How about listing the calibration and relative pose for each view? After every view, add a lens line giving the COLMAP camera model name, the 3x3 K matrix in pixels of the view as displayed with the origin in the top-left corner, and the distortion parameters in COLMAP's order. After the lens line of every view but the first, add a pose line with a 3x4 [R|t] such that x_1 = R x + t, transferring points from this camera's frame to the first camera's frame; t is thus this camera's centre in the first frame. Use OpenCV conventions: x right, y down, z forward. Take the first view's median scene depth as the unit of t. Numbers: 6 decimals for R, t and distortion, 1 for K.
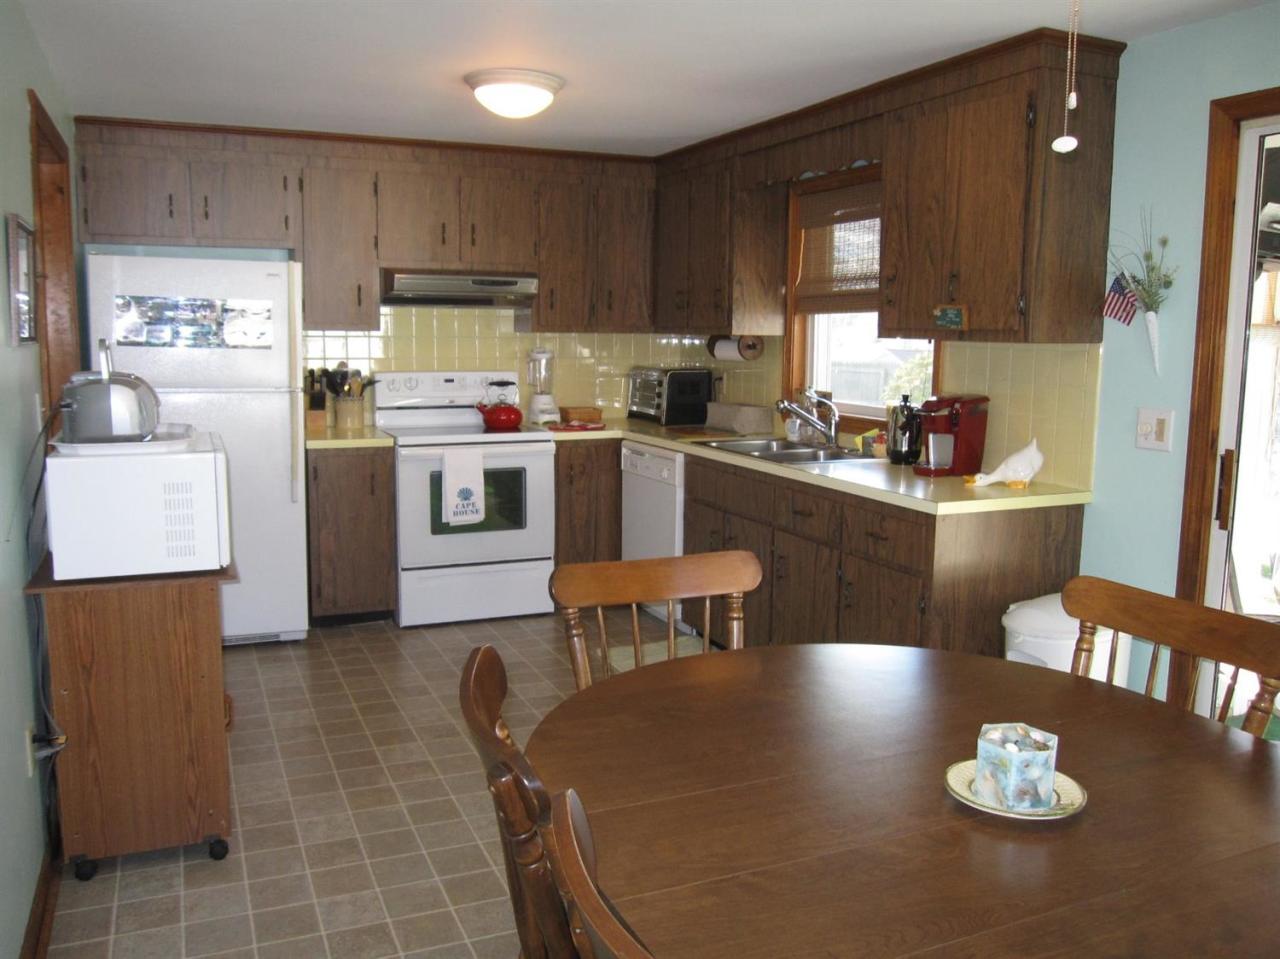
lens RADIAL K [[1050.9, 0, 640.0], [0, 1050.9, 479.5], [0, 0, 1]] dist [-0.092715, 0.042768]
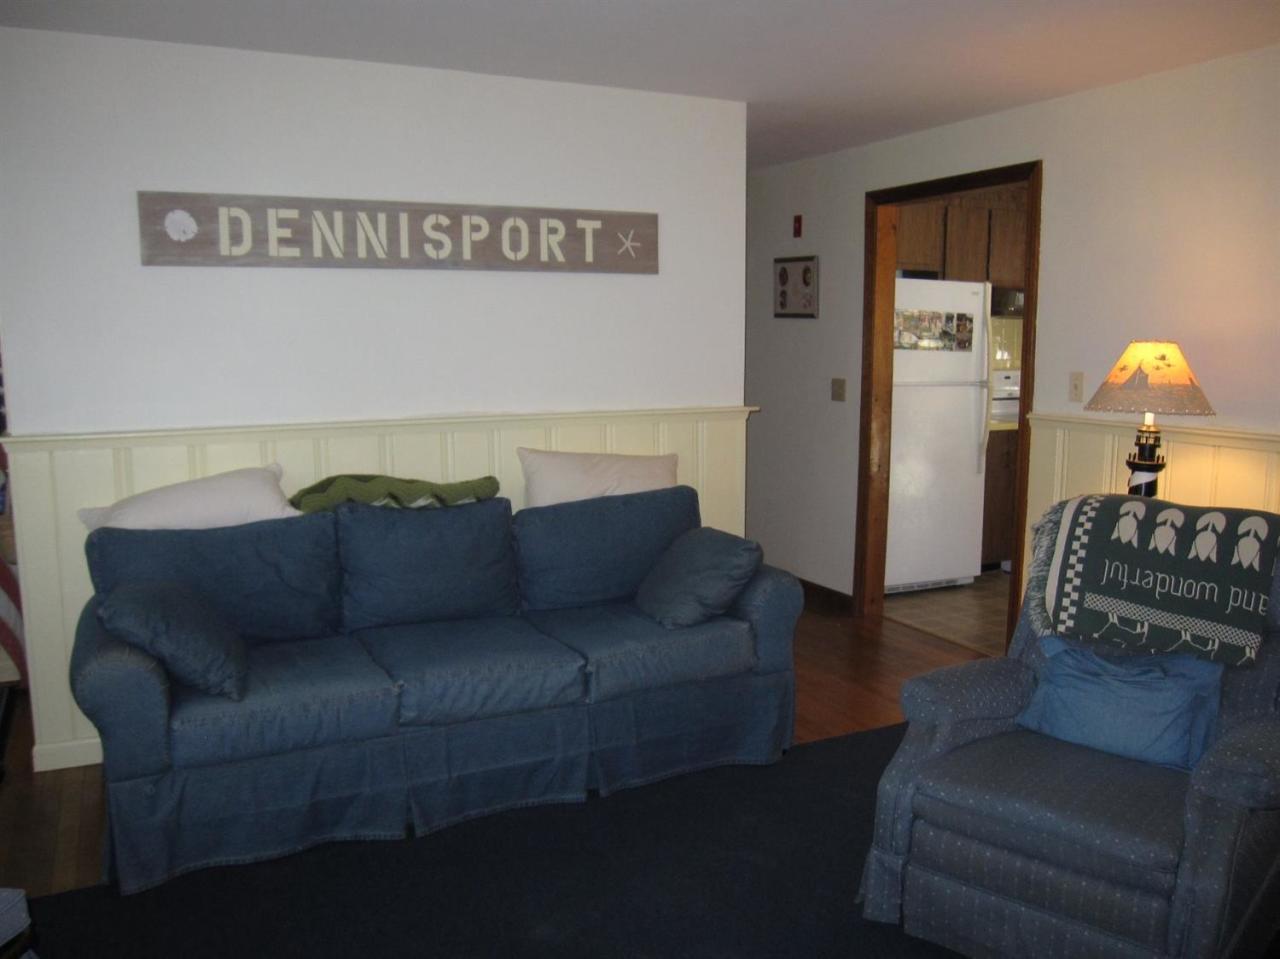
lens RADIAL K [[1050.9, 0, 640.0], [0, 1050.9, 479.5], [0, 0, 1]] dist [-0.092715, 0.042768]
pose [[0.999071, -0.016052, 0.039987, -0.733363], [0.016235, 0.999859, -0.004276, 0.025963], [-0.039912, 0.004921, 0.999191, -0.224079]]
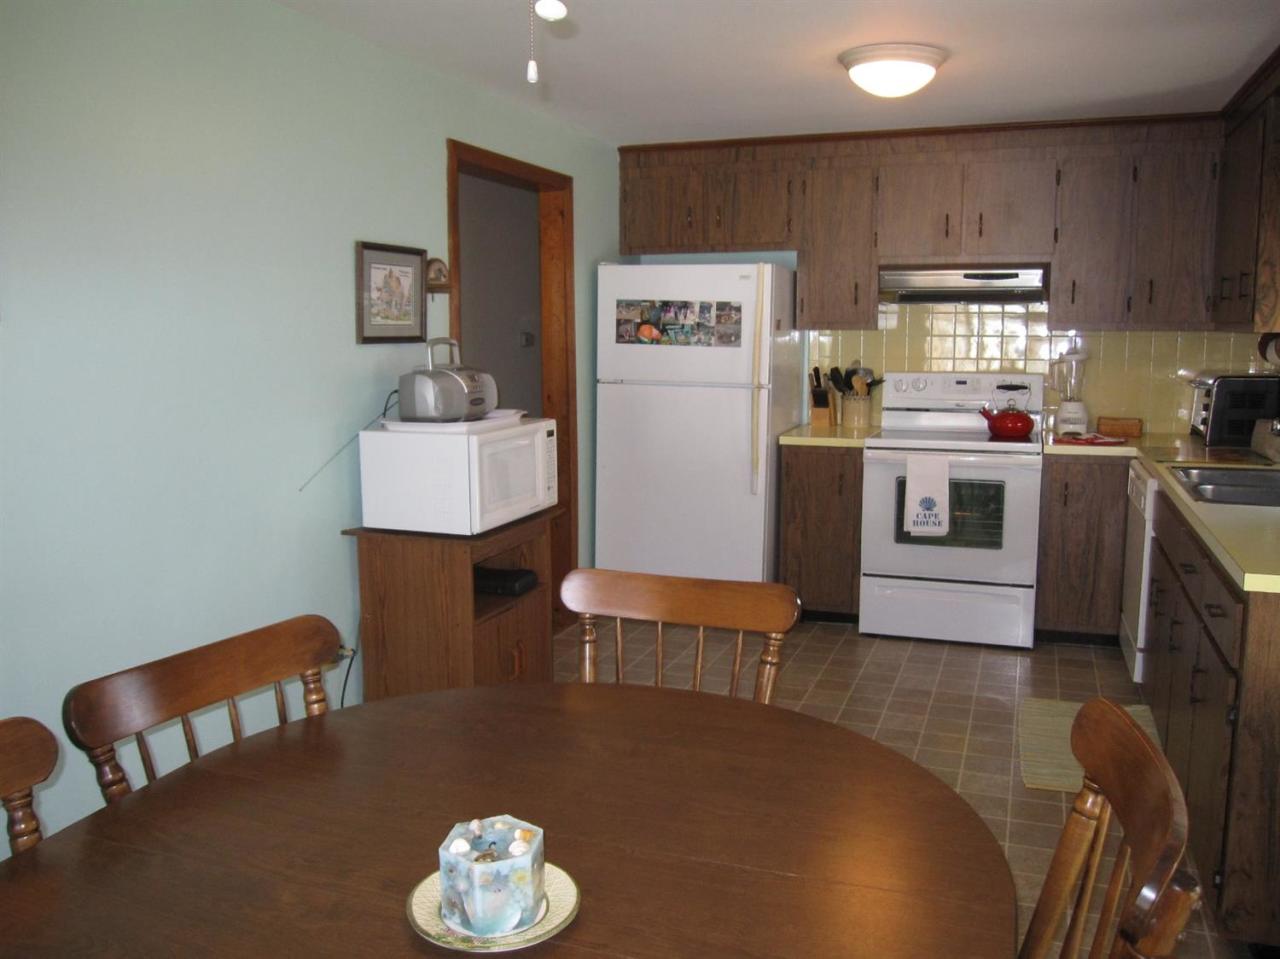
lens RADIAL K [[1050.9, 0, 640.0], [0, 1050.9, 479.5], [0, 0, 1]] dist [-0.092715, 0.042768]
pose [[0.715430, 0.084533, -0.693552, 0.290203], [-0.084581, 0.995832, 0.034127, -0.017478], [0.693546, 0.034245, 0.719598, 0.150194]]
